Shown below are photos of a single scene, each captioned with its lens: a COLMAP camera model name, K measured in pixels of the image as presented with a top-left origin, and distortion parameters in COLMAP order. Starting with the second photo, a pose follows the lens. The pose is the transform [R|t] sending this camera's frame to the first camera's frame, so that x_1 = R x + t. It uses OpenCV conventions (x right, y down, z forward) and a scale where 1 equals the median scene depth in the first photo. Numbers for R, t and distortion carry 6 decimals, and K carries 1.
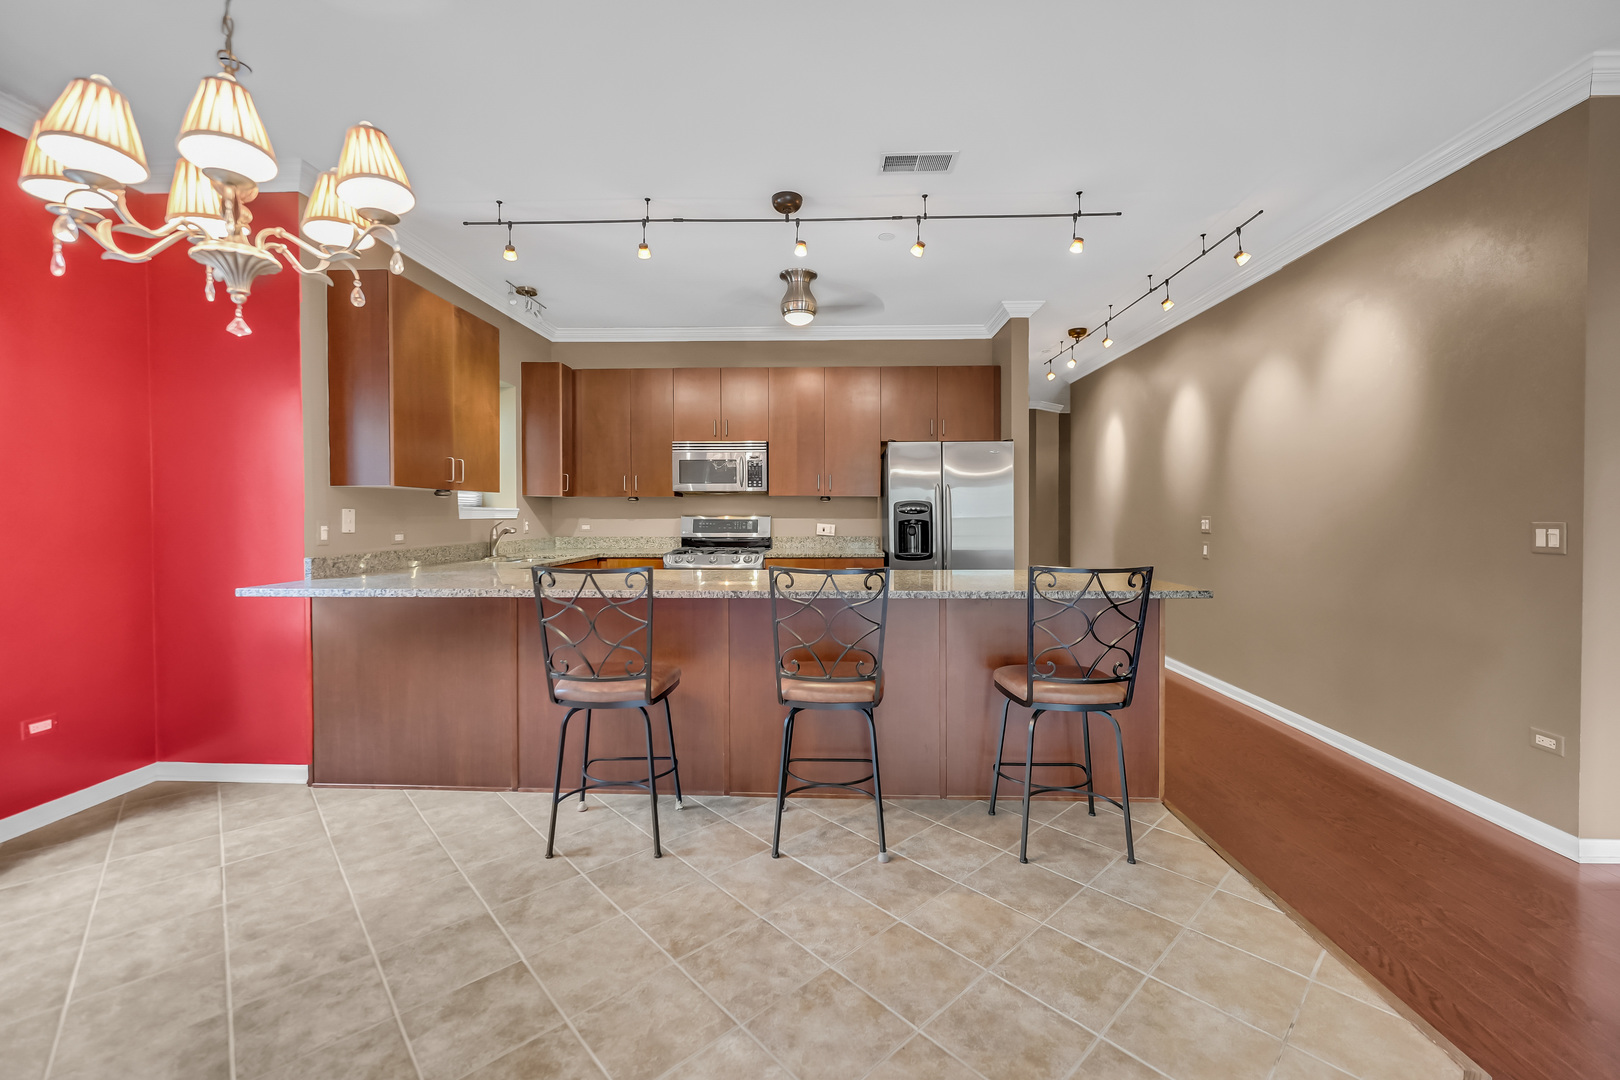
lens RADIAL K [[647.5, 0, 809.4], [0, 647.5, 520.7], [0, 0, 1]] dist [-0.000370, 0.000015]
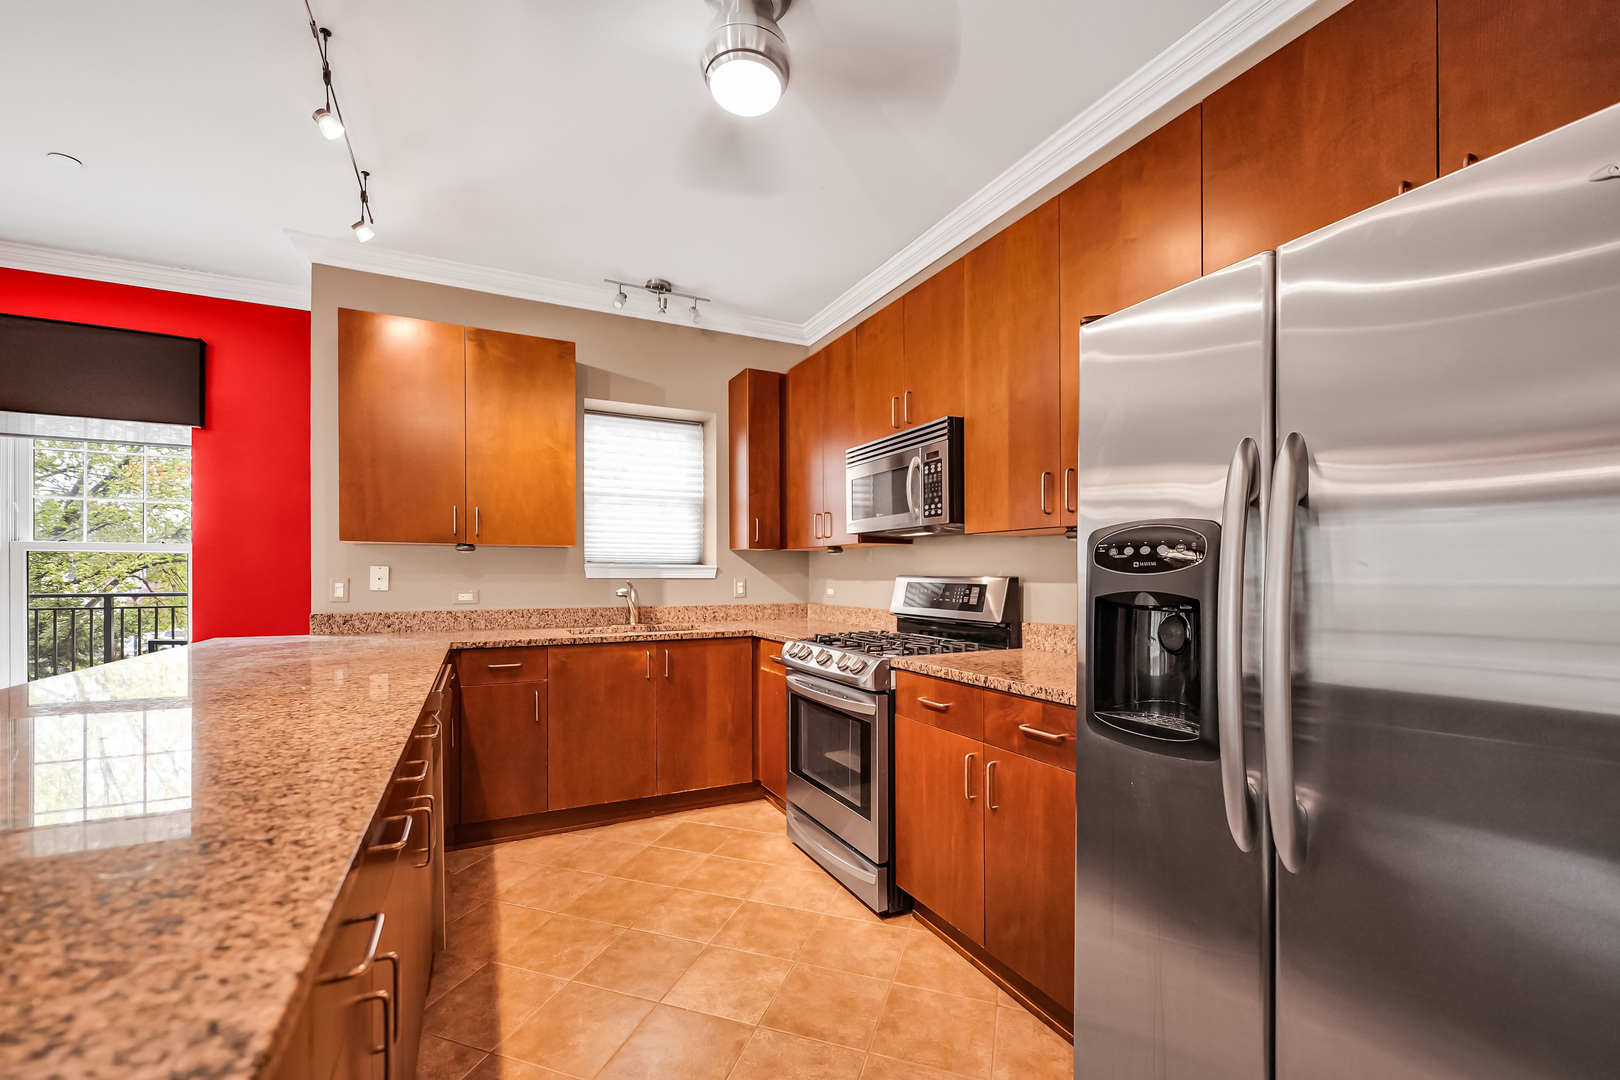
lens RADIAL K [[659.7, 0, 805.6], [0, 659.7, 570.6], [0, 0, 1]] dist [-0.000619, -0.000463]
pose [[0.470382, -0.003450, -0.882456, 0.490510], [-0.011491, 0.999884, -0.010034, -0.009441], [0.882388, 0.014860, 0.470287, 1.114656]]
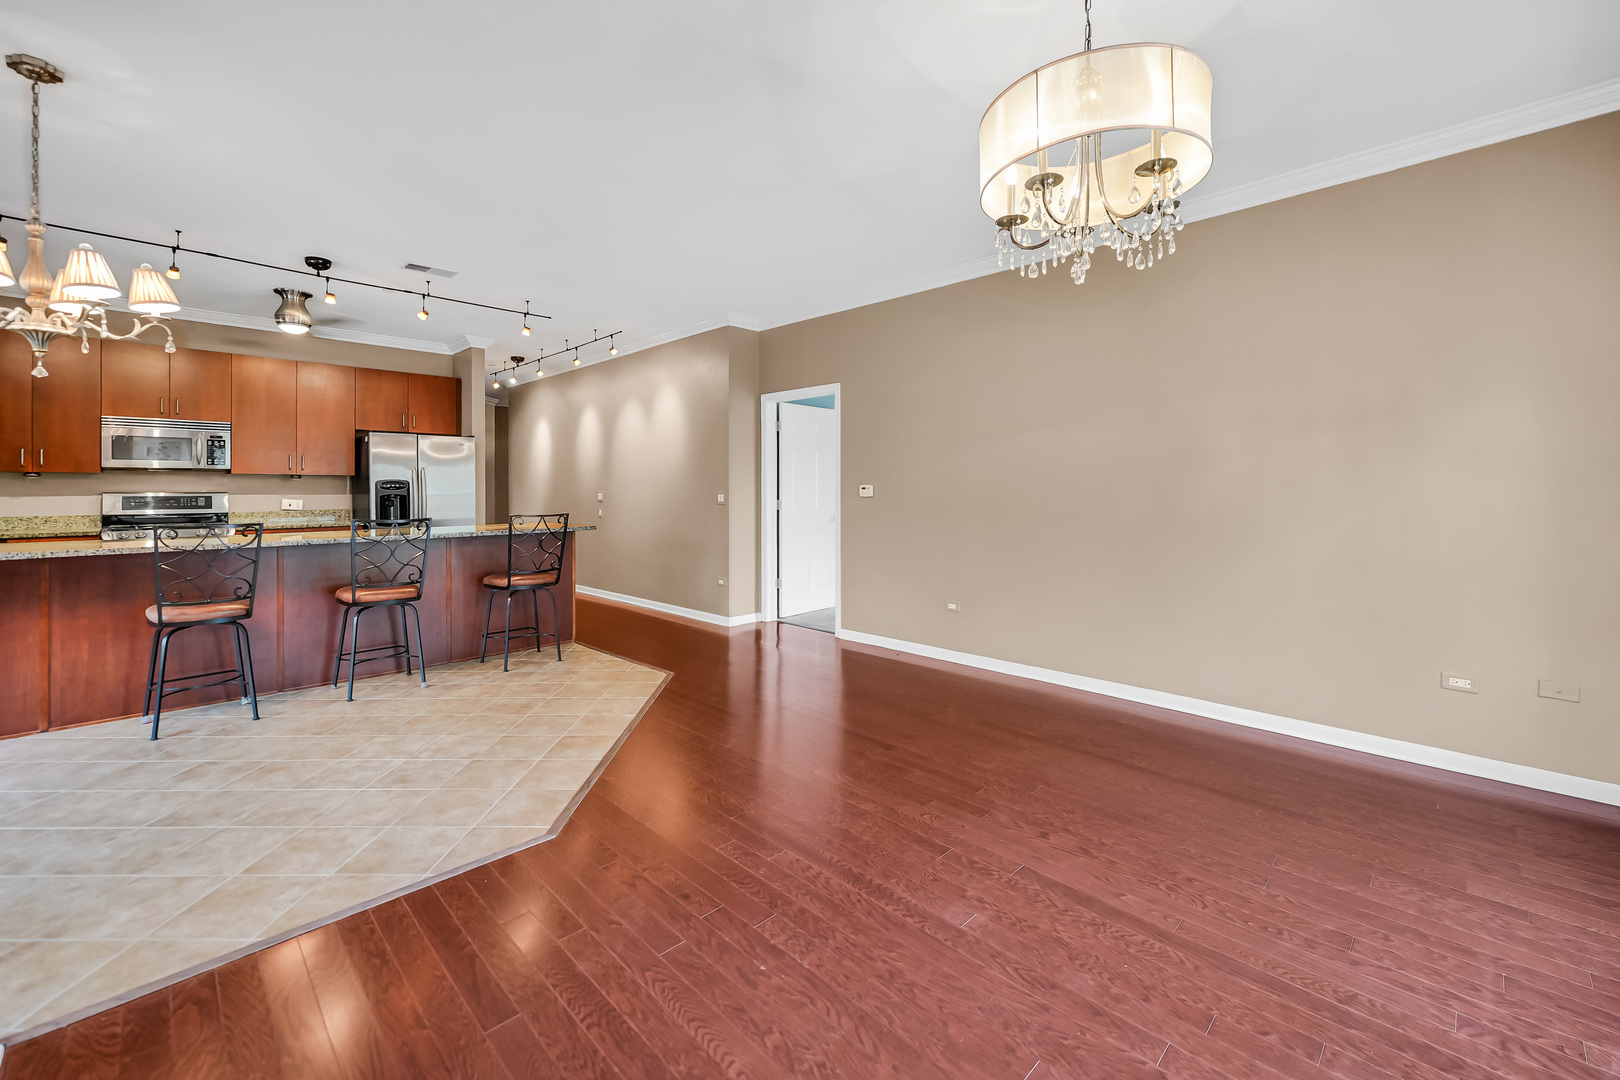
lens RADIAL K [[659.7, 0, 805.2], [0, 659.7, 486.0], [0, 0, 1]] dist [-0.000619, -0.000463]
pose [[0.675445, 0.003094, 0.737404, -0.369156], [0.012021, 0.999812, -0.015206, 0.016754], [-0.737312, 0.019135, 0.675281, -0.705428]]
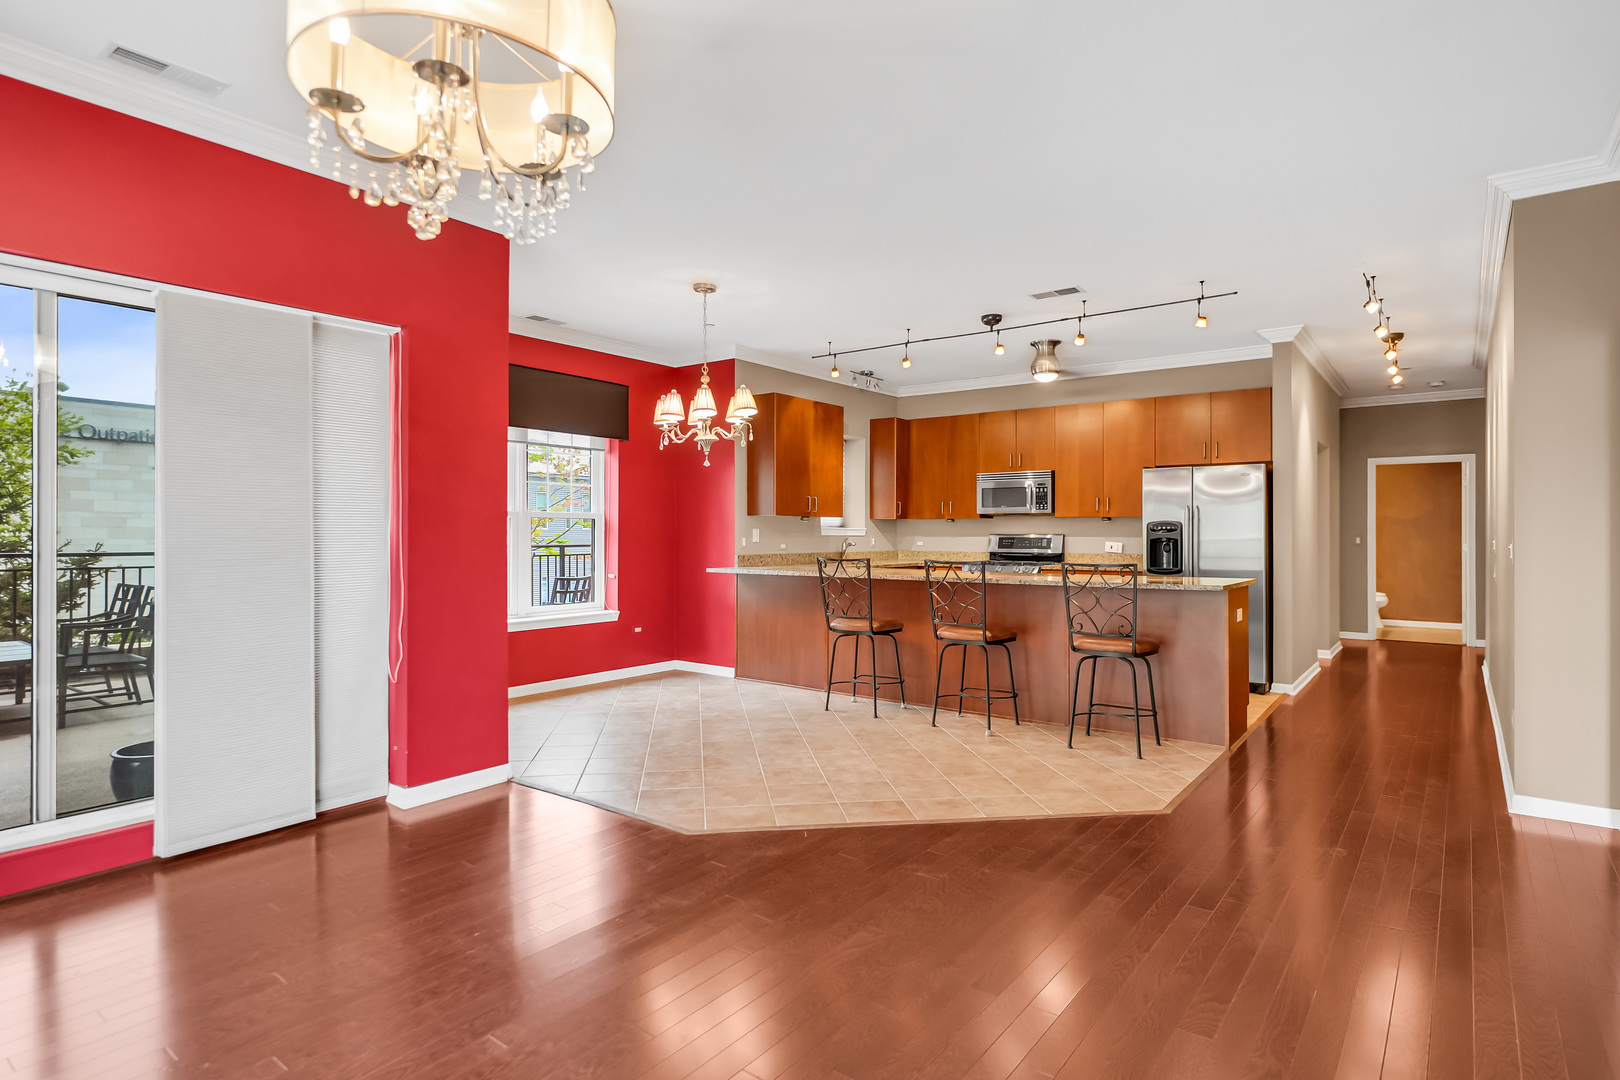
lens RADIAL K [[847.9, 0, 816.5], [0, 847.9, 536.5], [0, 0, 1]] dist [-0.007283, 0.003829]
pose [[0.822013, 0.004906, -0.569448, 0.738214], [-0.009709, 0.999938, -0.005401, 0.013995], [0.569386, 0.009968, 0.822010, -0.800775]]
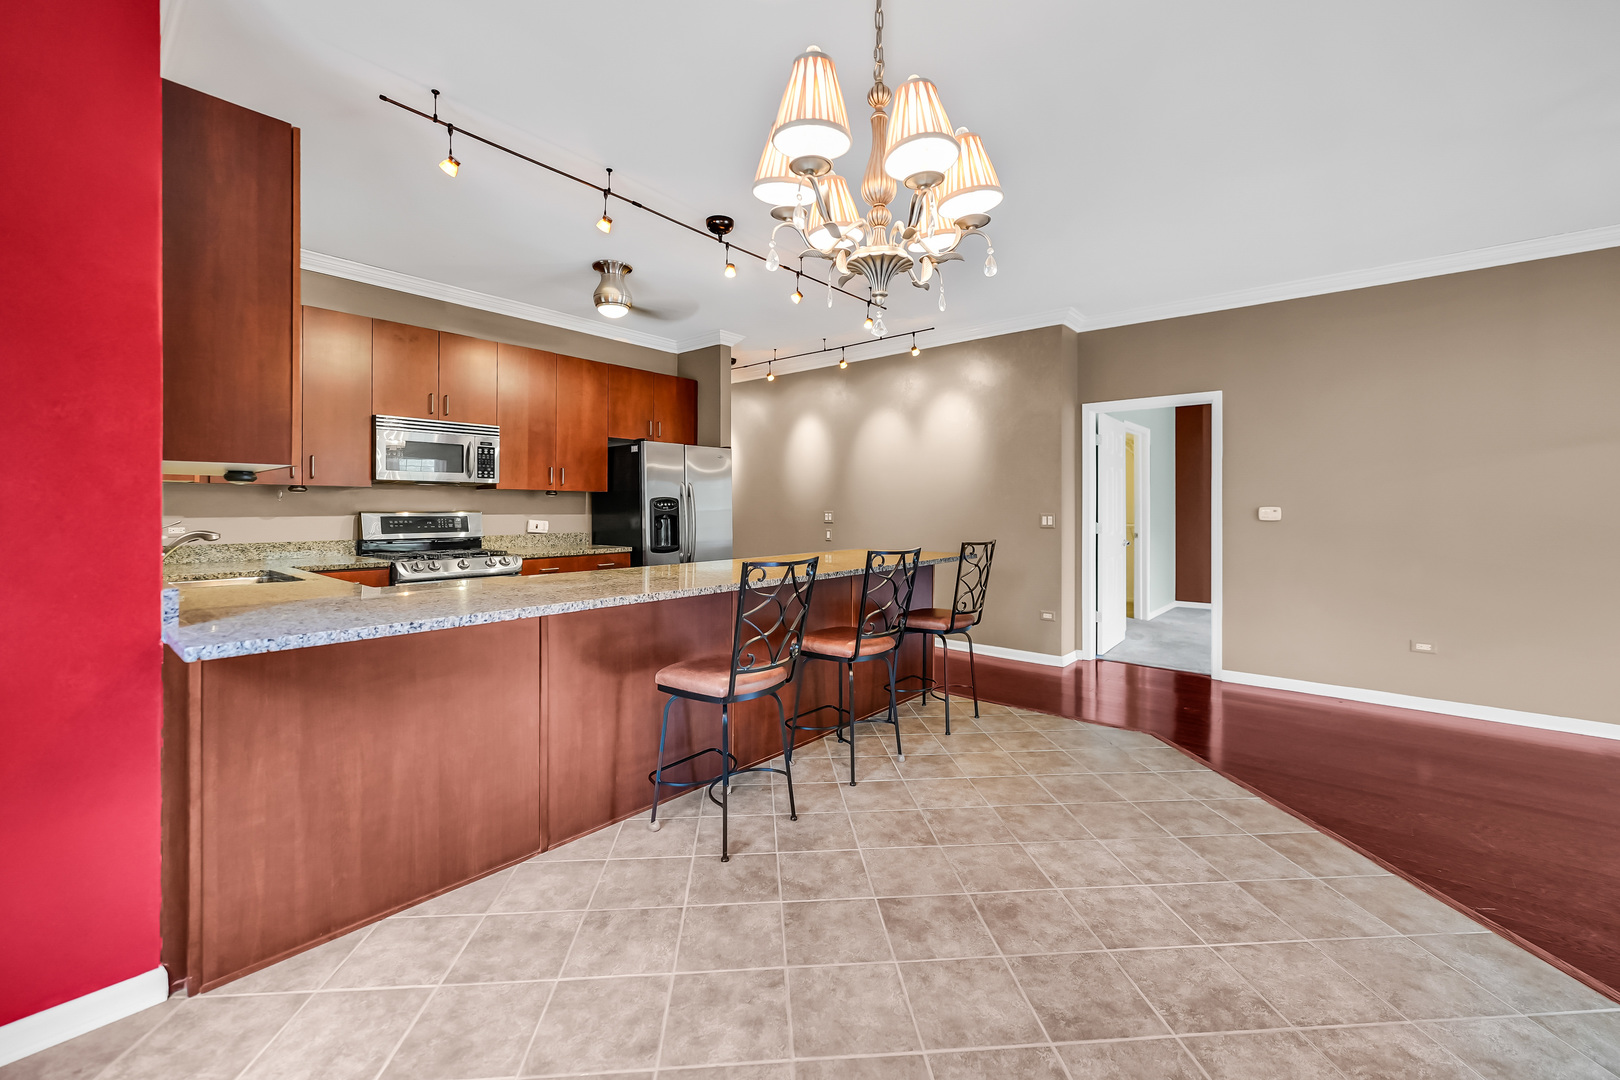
lens RADIAL K [[659.7, 0, 803.3], [0, 659.7, 503.0], [0, 0, 1]] dist [-0.000619, -0.000463]
pose [[0.623161, 0.007204, 0.782061, -0.819073], [0.008361, 0.999839, -0.015873, -0.002698], [-0.782049, 0.016431, 0.623000, 0.205107]]
